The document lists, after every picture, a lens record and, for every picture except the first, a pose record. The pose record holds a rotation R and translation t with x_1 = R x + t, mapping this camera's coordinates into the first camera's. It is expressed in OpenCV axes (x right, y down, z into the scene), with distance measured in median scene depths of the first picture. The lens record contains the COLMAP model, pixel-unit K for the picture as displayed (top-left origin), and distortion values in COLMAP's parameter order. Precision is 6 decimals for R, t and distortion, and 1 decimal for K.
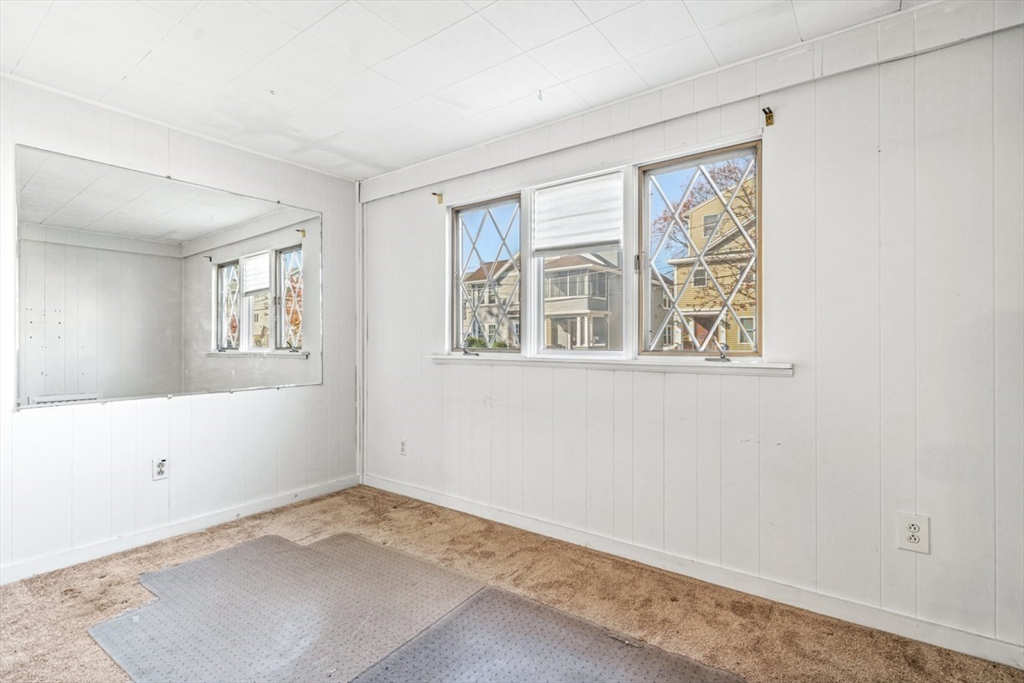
lens RADIAL K [[486.0, 0, 510.5], [0, 486.0, 343.5], [0, 0, 1]] dist [-0.000761, -0.000338]
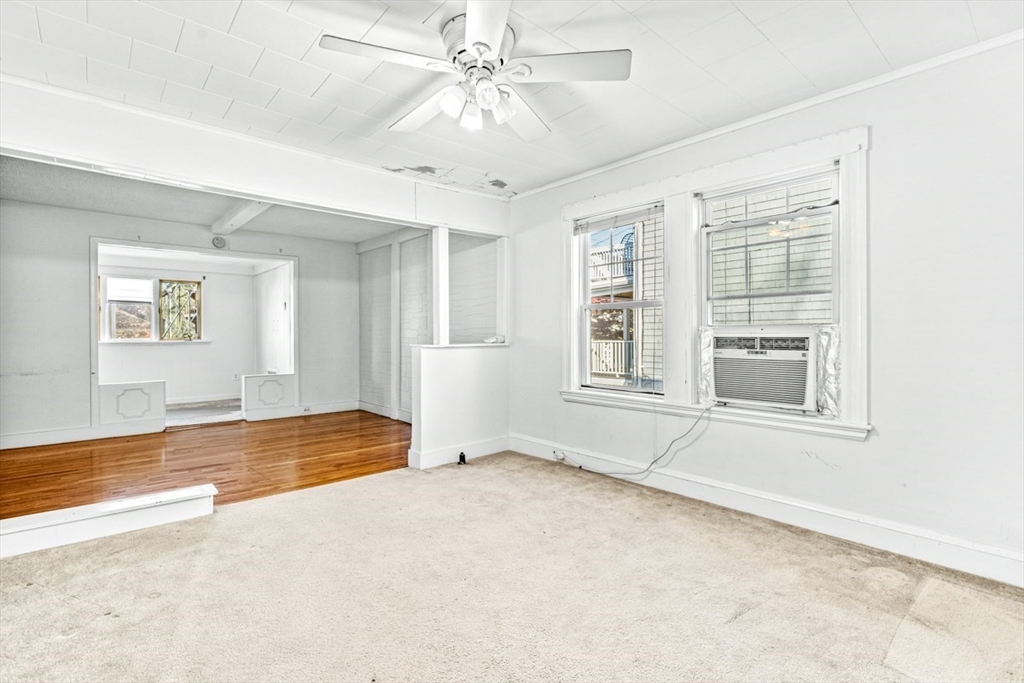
lens RADIAL K [[486.0, 0, 513.7], [0, 486.0, 335.5], [0, 0, 1]] dist [-0.000761, -0.000338]
pose [[0.216379, -0.004788, 0.976298, -2.652715], [0.000398, 0.999988, 0.004816, -0.018807], [-0.976309, -0.000654, 0.216378, -2.200470]]
